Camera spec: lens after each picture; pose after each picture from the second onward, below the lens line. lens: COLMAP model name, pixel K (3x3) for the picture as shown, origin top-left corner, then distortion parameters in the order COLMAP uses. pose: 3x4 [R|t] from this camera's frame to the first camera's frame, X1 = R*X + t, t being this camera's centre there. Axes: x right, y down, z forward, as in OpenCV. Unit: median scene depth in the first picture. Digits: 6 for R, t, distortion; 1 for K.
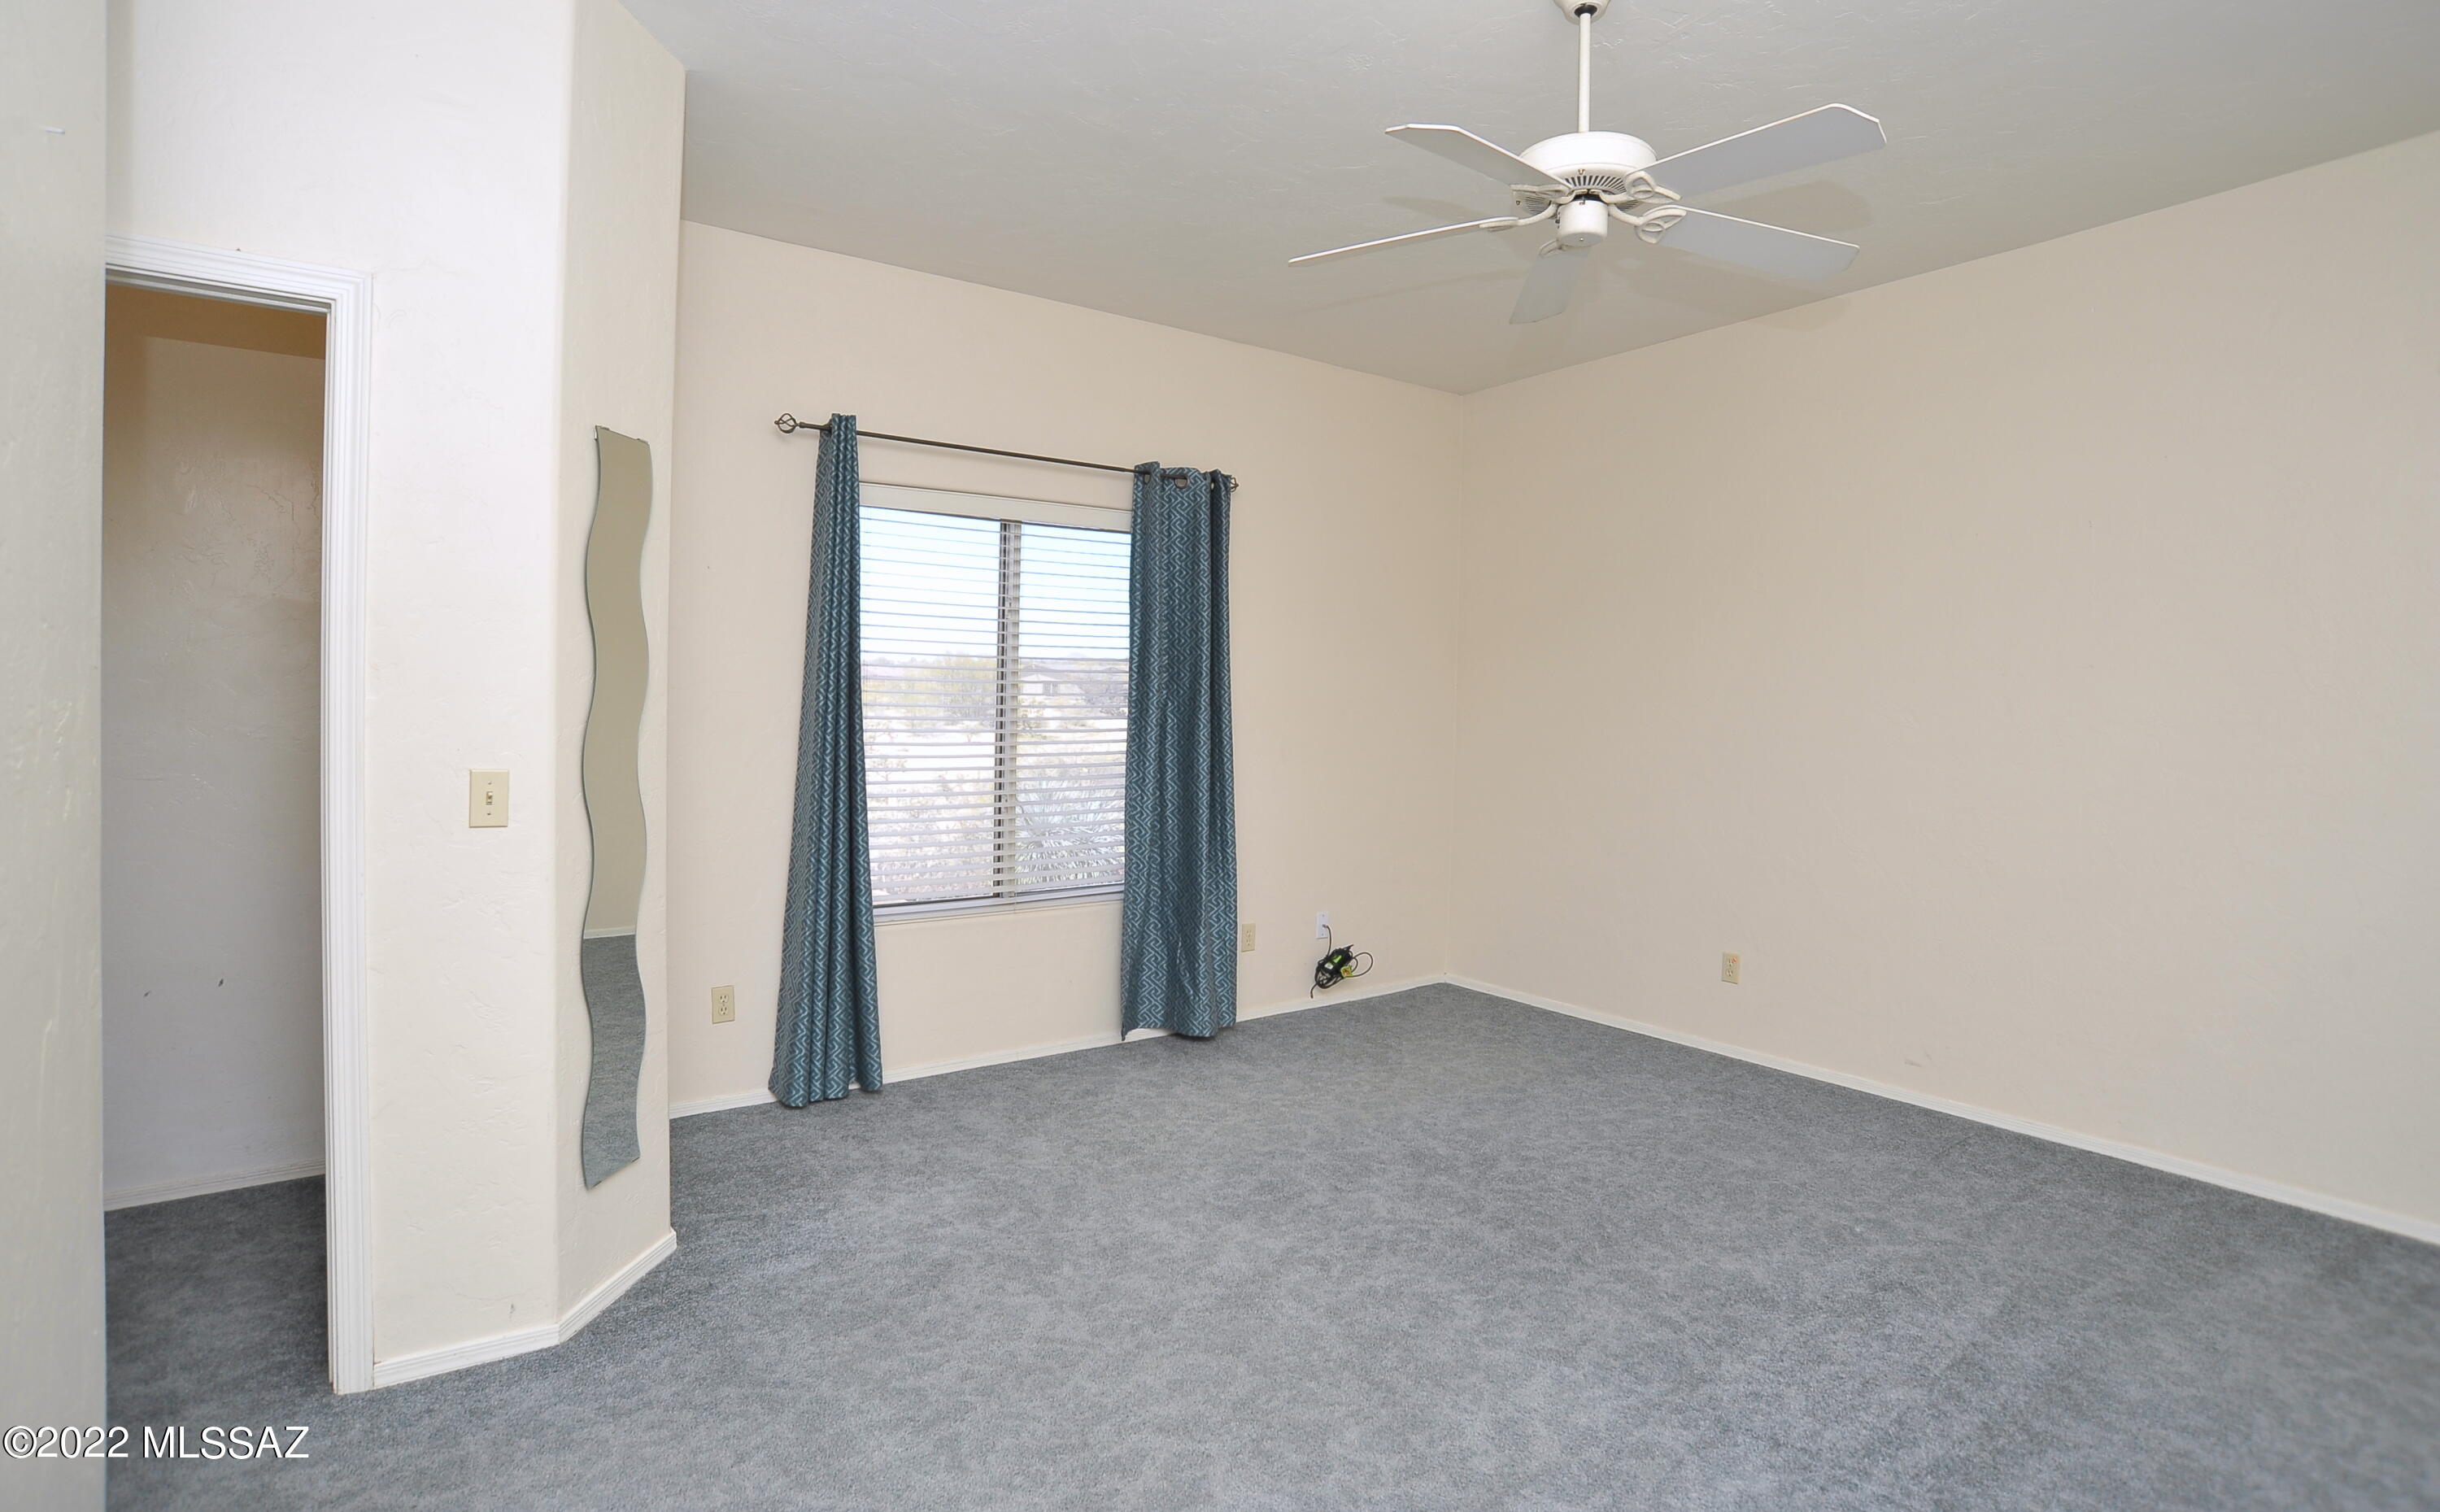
lens RADIAL K [[1244.3, 0, 1220.9], [0, 1244.3, 707.0], [0, 0, 1]] dist [-0.058789, 0.000277]
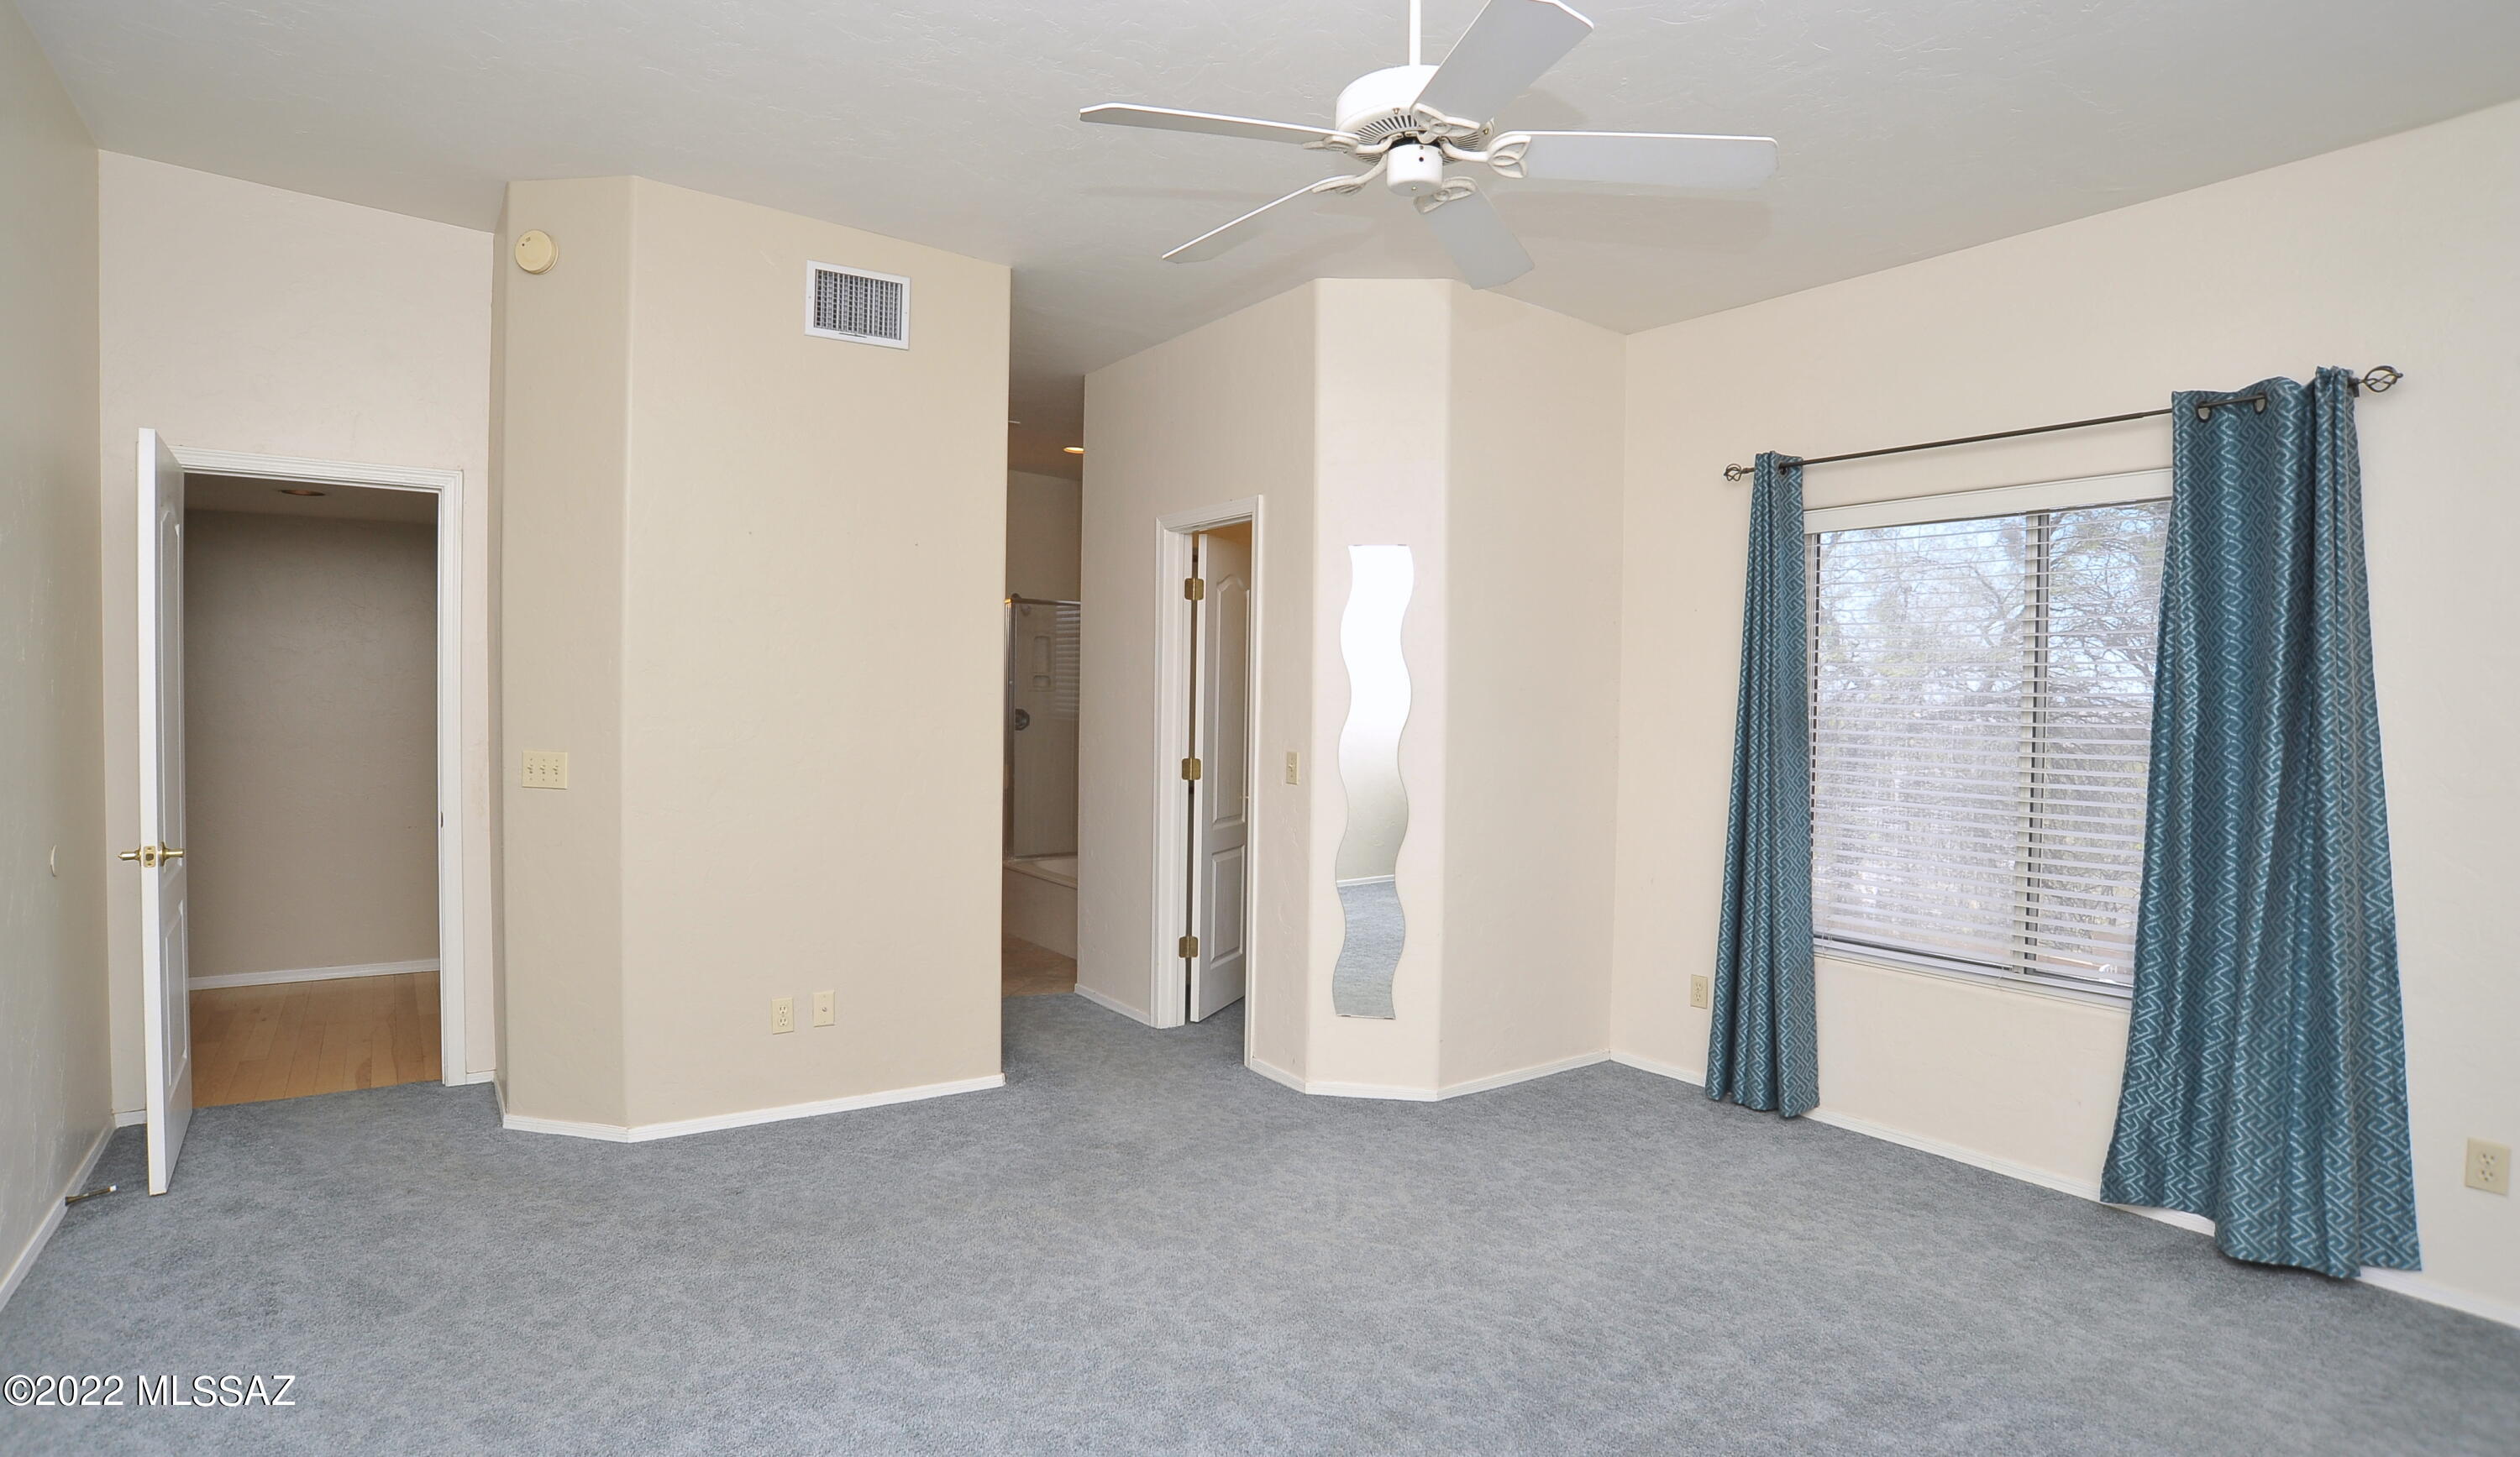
lens RADIAL K [[1289.7, 0, 1206.4], [0, 1289.7, 691.6], [0, 0, 1]] dist [-0.092777, 0.040002]
pose [[-0.056919, -0.023769, -0.998096, 0.794149], [-0.035363, 0.999137, -0.021778, 0.006387], [0.997752, 0.034057, -0.057711, 0.595280]]
